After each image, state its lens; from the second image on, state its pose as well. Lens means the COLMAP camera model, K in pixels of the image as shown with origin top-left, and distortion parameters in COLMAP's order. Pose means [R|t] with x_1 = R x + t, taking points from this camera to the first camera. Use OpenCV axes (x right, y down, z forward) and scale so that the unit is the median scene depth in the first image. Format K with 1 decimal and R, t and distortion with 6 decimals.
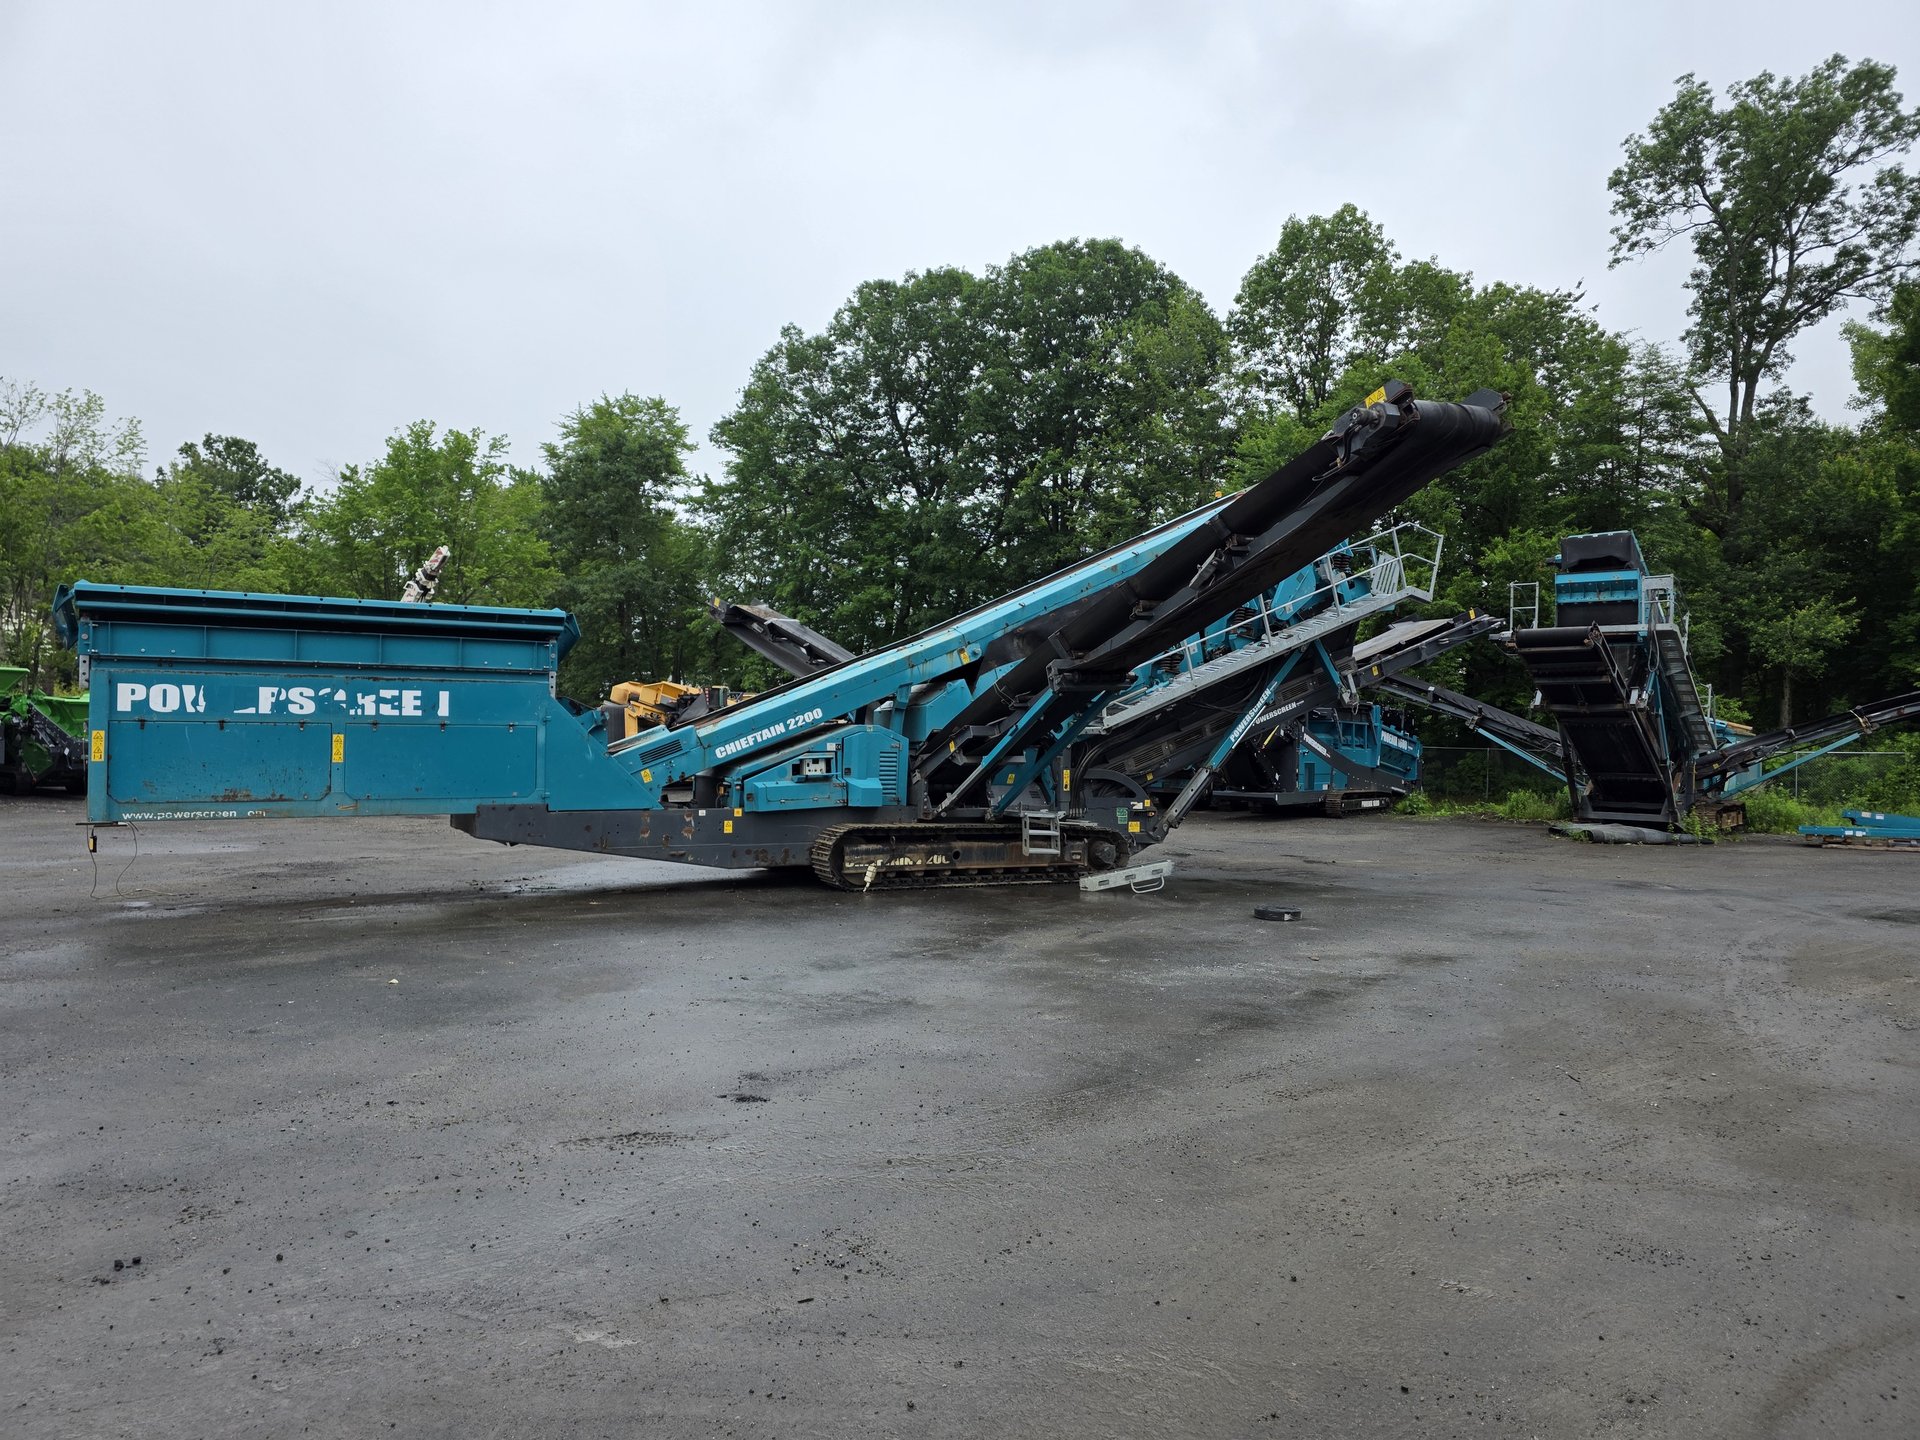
lens RADIAL K [[1297.8, 0, 963.8], [0, 1297.8, 707.9], [0, 0, 1]] dist [0.073420, -0.069904]
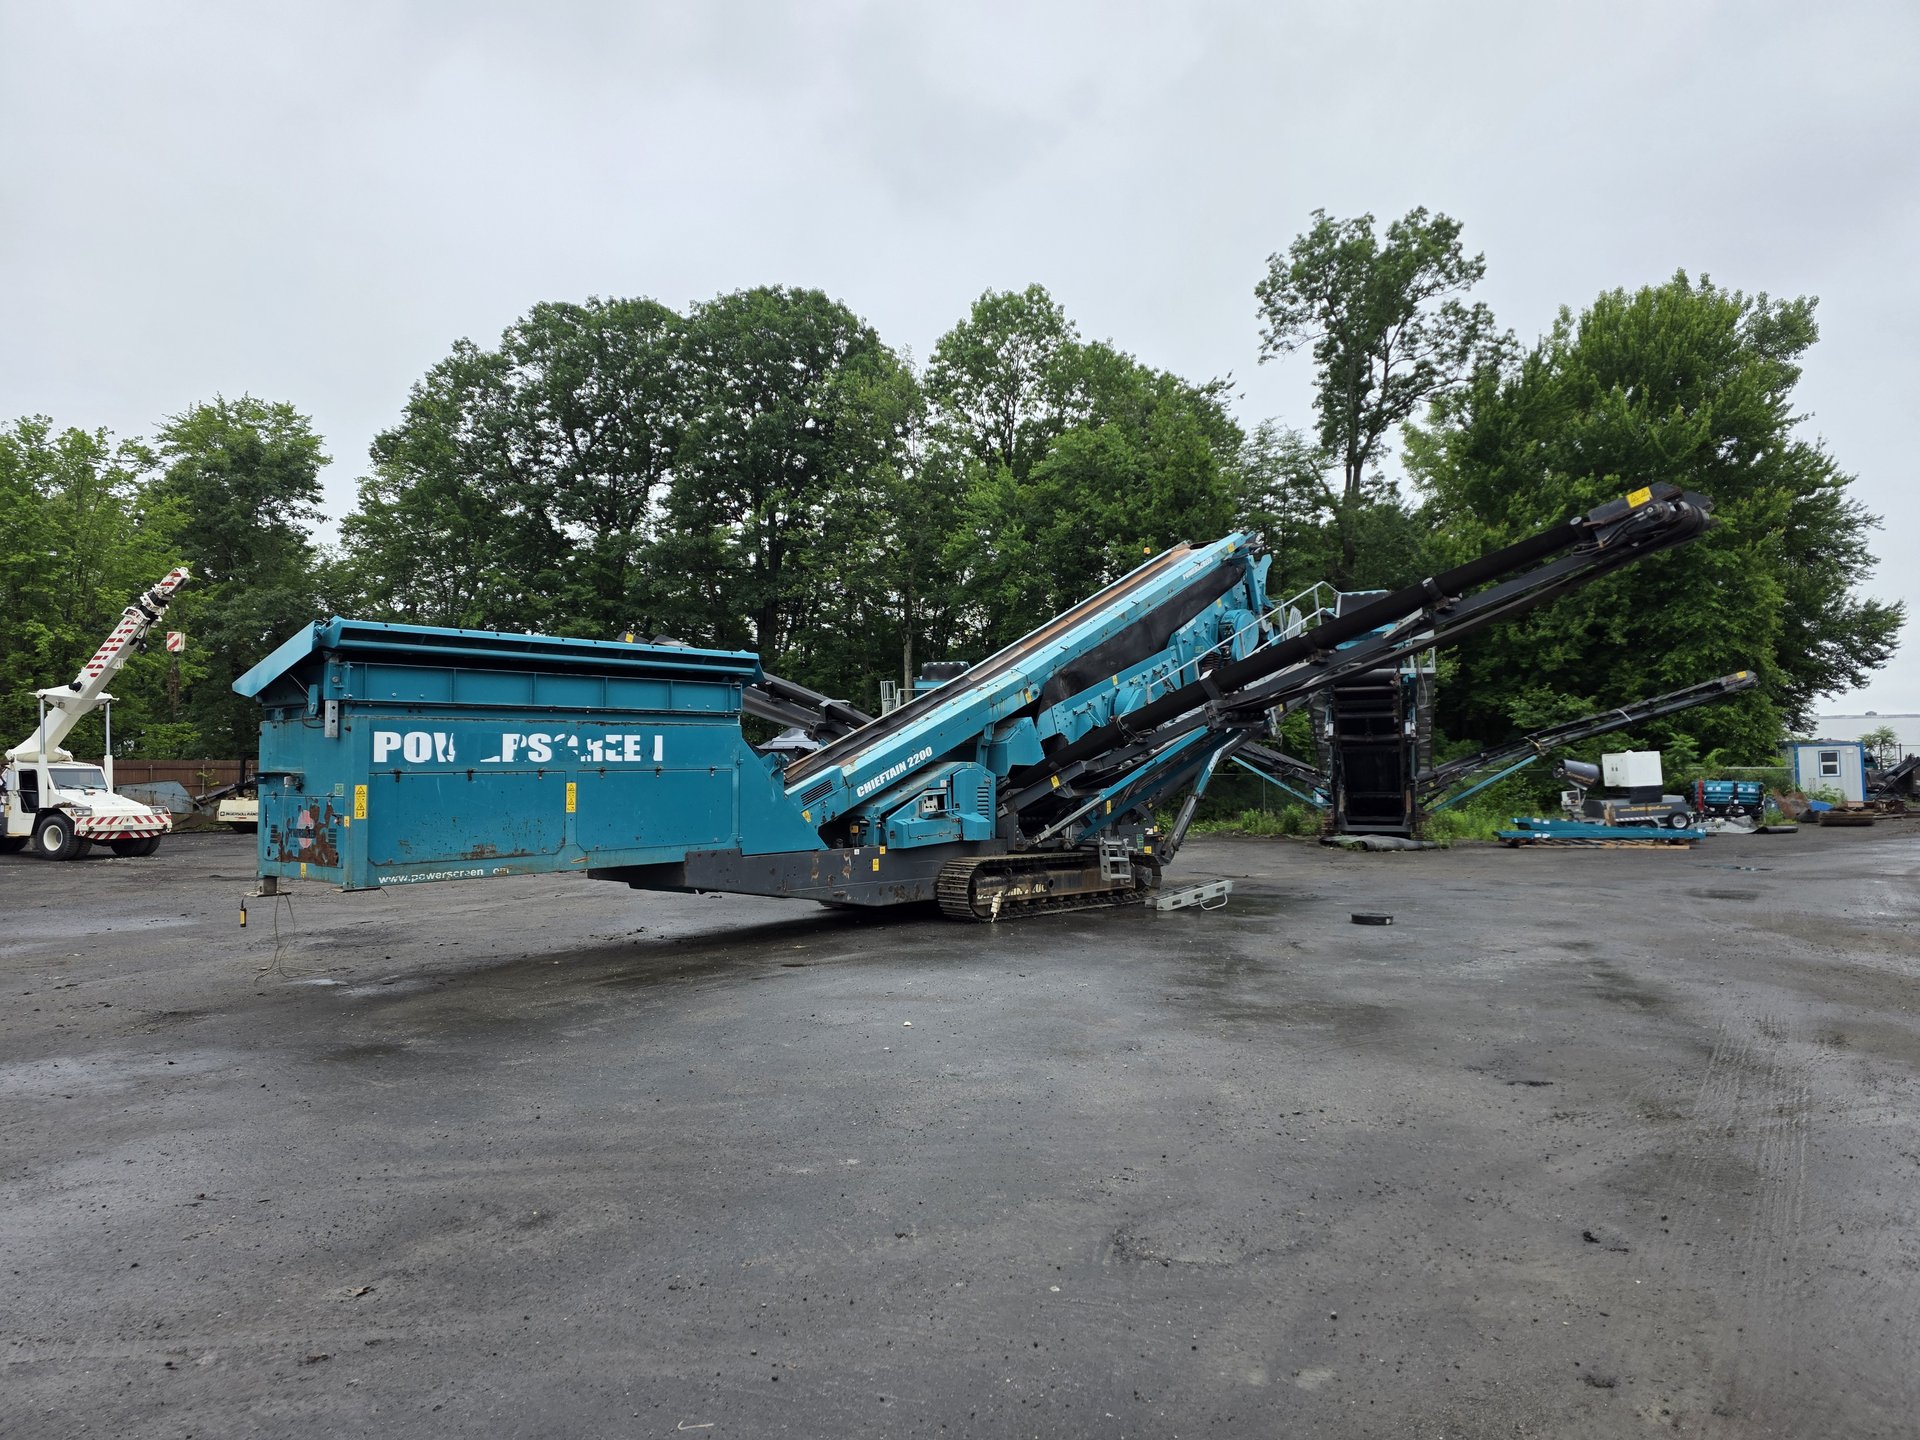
lens RADIAL K [[1282.9, 0, 955.8], [0, 1282.9, 689.2], [0, 0, 1]] dist [0.104024, -0.124448]
pose [[0.943214, 0.000733, 0.332184, -0.151661], [0.012380, 0.999225, -0.037355, -0.002546], [-0.331954, 0.039346, 0.942475, 0.009208]]
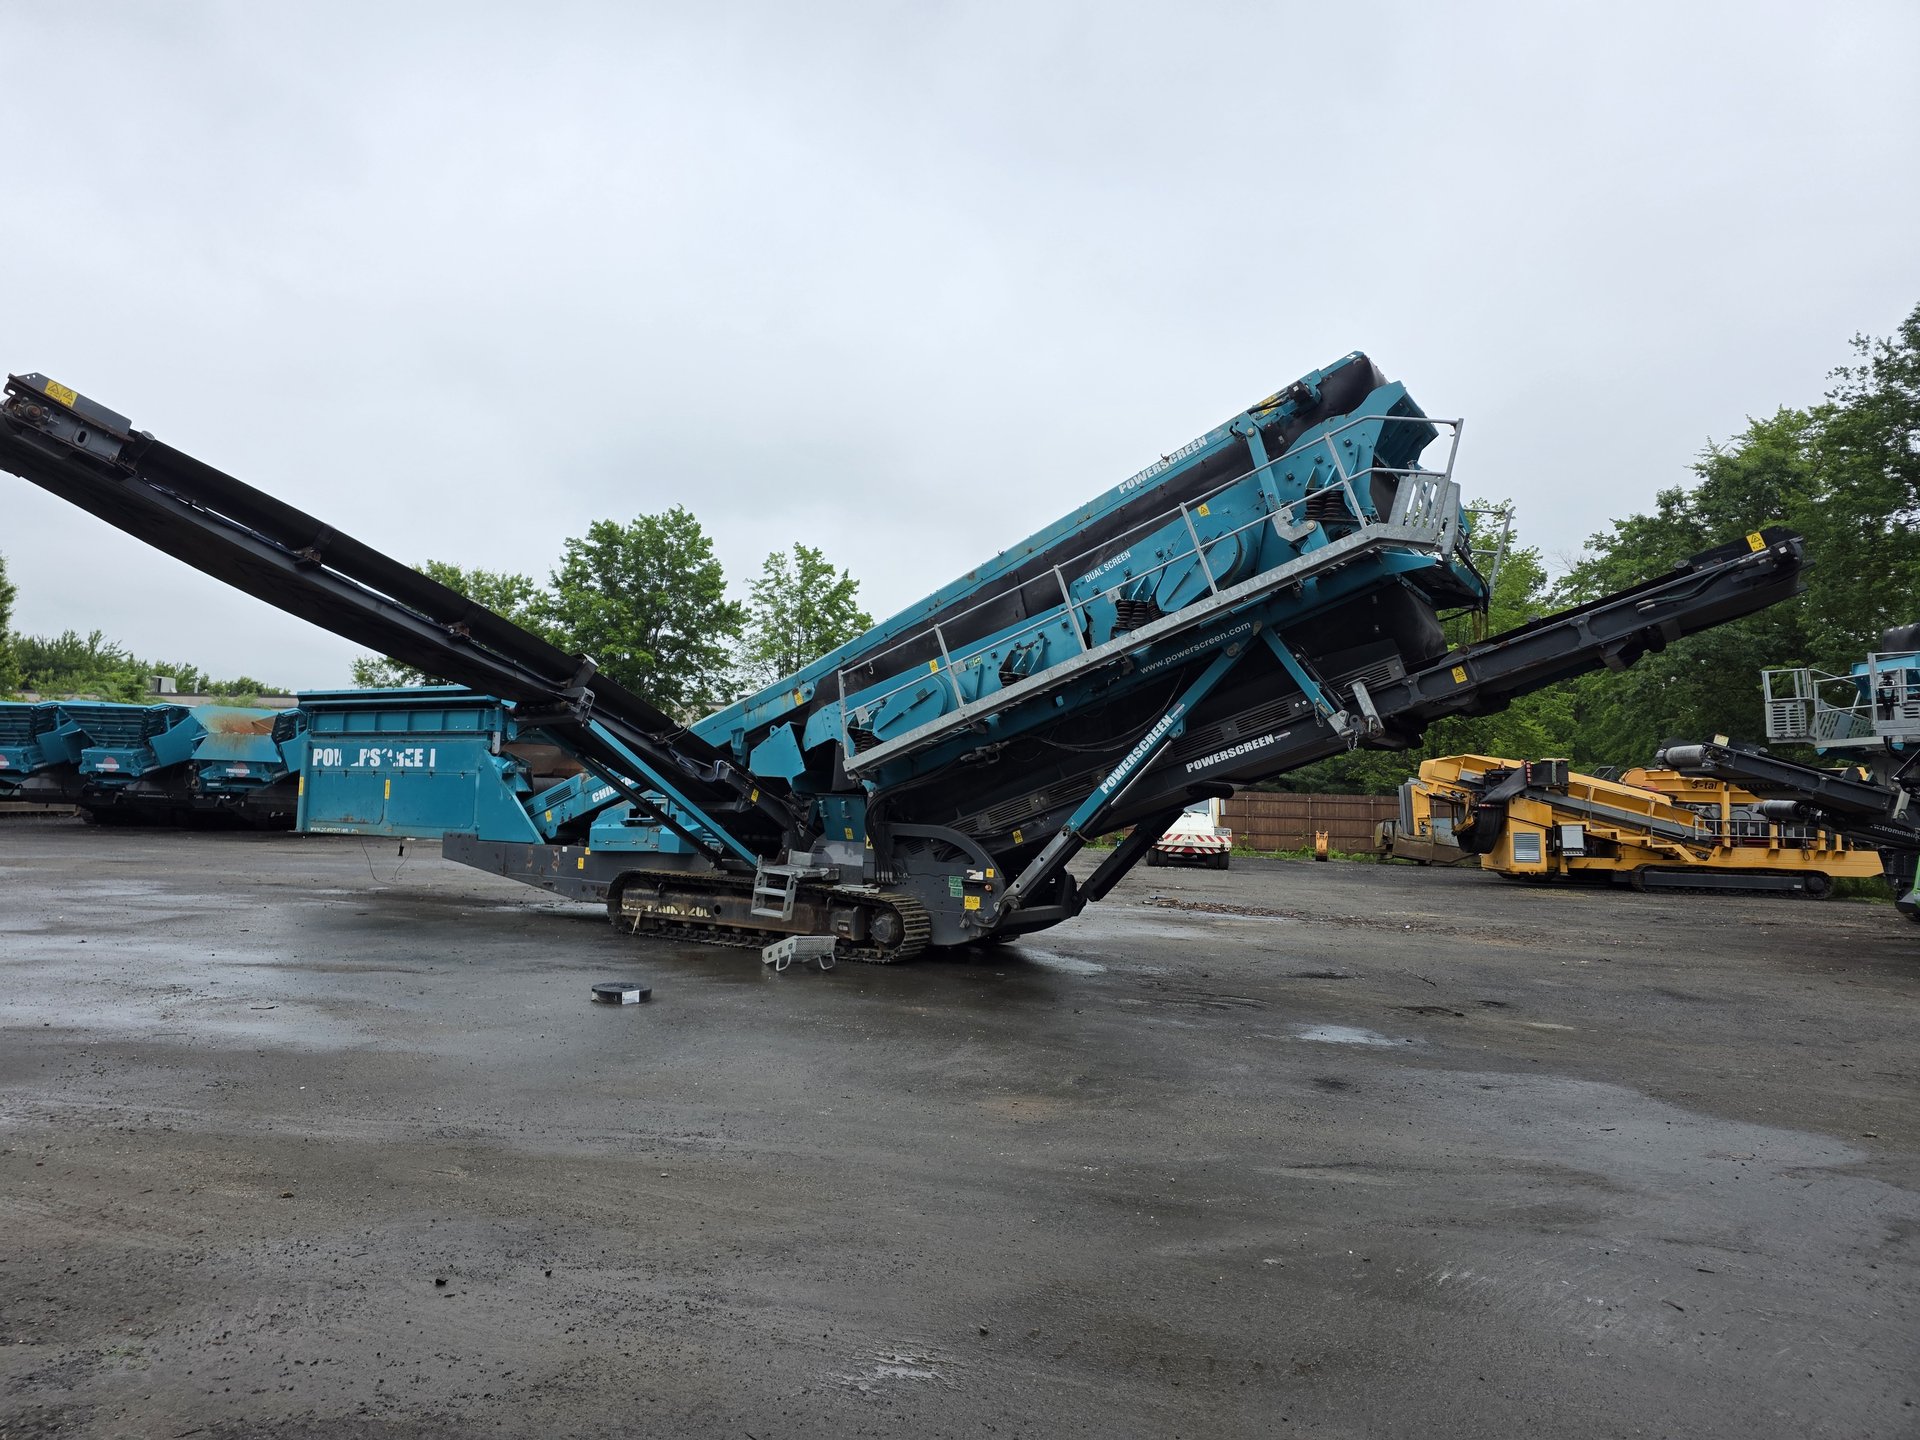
lens RADIAL K [[1282.9, 0, 955.8], [0, 1282.9, 689.2], [0, 0, 1]] dist [0.104024, -0.124448]
pose [[0.487620, -0.075491, -0.869786, 0.317553], [-0.004579, 0.996020, -0.089014, 0.013165], [0.873044, 0.047388, 0.485333, 0.244188]]
